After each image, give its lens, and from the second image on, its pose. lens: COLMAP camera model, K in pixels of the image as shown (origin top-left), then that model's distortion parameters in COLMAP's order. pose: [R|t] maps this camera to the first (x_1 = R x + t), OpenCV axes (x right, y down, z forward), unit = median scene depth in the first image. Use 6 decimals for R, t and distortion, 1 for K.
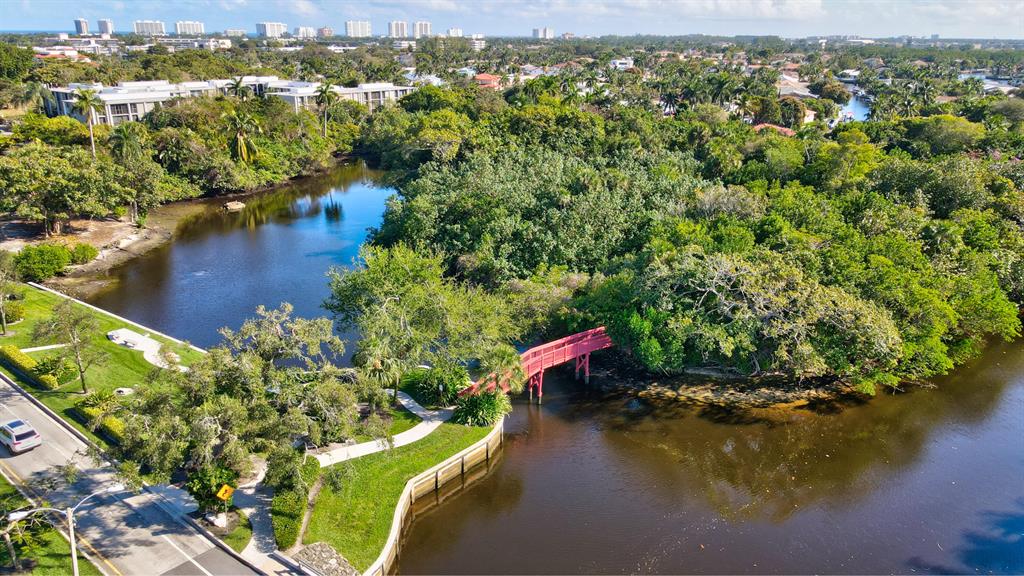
lens RADIAL K [[752.8, 0, 512.0], [0, 752.8, 288.0], [0, 0, 1]] dist [0.012207, 0.008820]
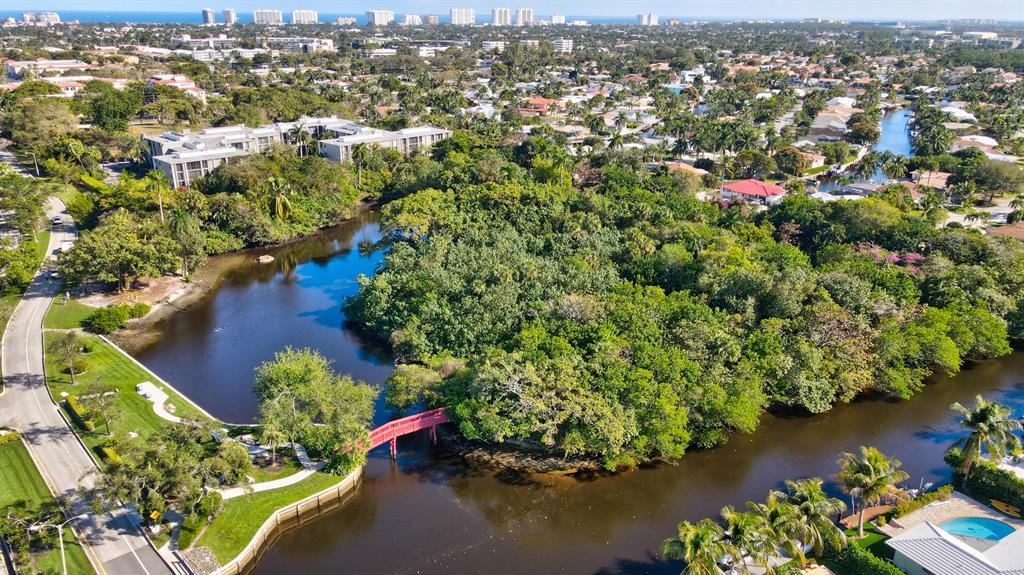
lens RADIAL K [[750.6, 0, 512.0], [0, 750.6, 287.5], [0, 0, 1]] dist [0.019937, 0.003906]
pose [[0.990666, 0.047122, -0.127911, 0.285706], [-0.044082, 0.998676, 0.026501, -0.152501], [0.128990, -0.020615, 0.991432, -0.286675]]
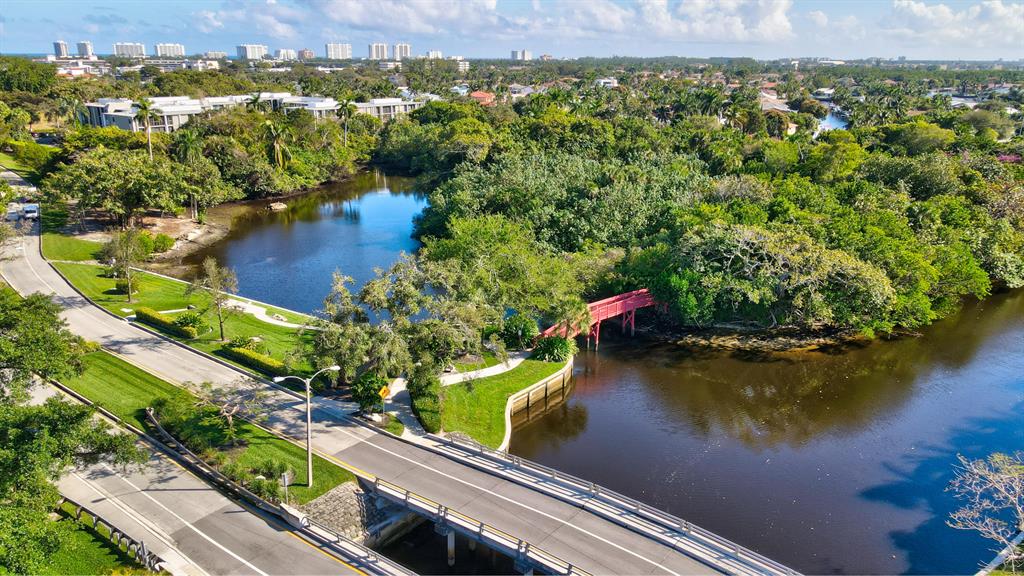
lens RADIAL K [[752.8, 0, 512.0], [0, 752.8, 288.0], [0, 0, 1]] dist [0.012207, 0.008820]
pose [[0.999572, -0.009738, 0.027582, -0.082869], [0.010470, 0.999594, -0.026512, 0.054991], [-0.027313, 0.026789, 0.999268, -0.122840]]
